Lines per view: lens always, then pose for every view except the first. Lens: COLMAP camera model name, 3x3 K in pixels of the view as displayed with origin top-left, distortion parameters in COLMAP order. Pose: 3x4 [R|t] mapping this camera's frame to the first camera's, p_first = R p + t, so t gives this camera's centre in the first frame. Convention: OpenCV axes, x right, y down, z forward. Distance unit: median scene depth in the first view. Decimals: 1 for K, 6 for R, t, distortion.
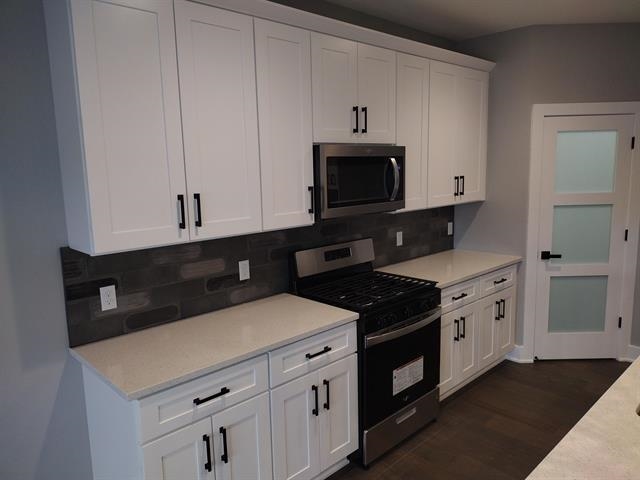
lens RADIAL K [[467.9, 0, 328.9], [0, 467.9, 237.1], [0, 0, 1]] dist [0.058952, -0.062116]
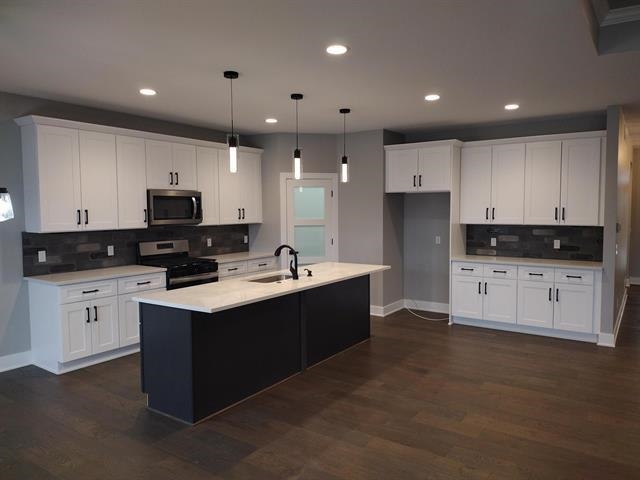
lens RADIAL K [[467.9, 0, 324.4], [0, 467.9, 237.5], [0, 0, 1]] dist [0.058952, -0.062116]
pose [[0.981493, 0.003669, 0.191462, 0.344086], [0.013447, 0.996028, -0.088019, 0.213403], [-0.191024, 0.088965, 0.977545, -1.208376]]
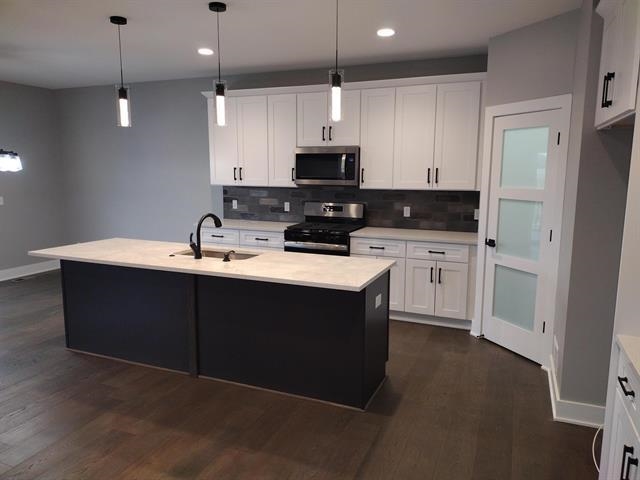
lens RADIAL K [[467.9, 0, 320.3], [0, 467.9, 240.7], [0, 0, 1]] dist [0.058952, -0.062116]
pose [[0.393161, 0.165642, -0.904426, 1.925558], [-0.151858, 0.981829, 0.113804, -0.045966], [0.906843, 0.092601, 0.411171, 0.278964]]
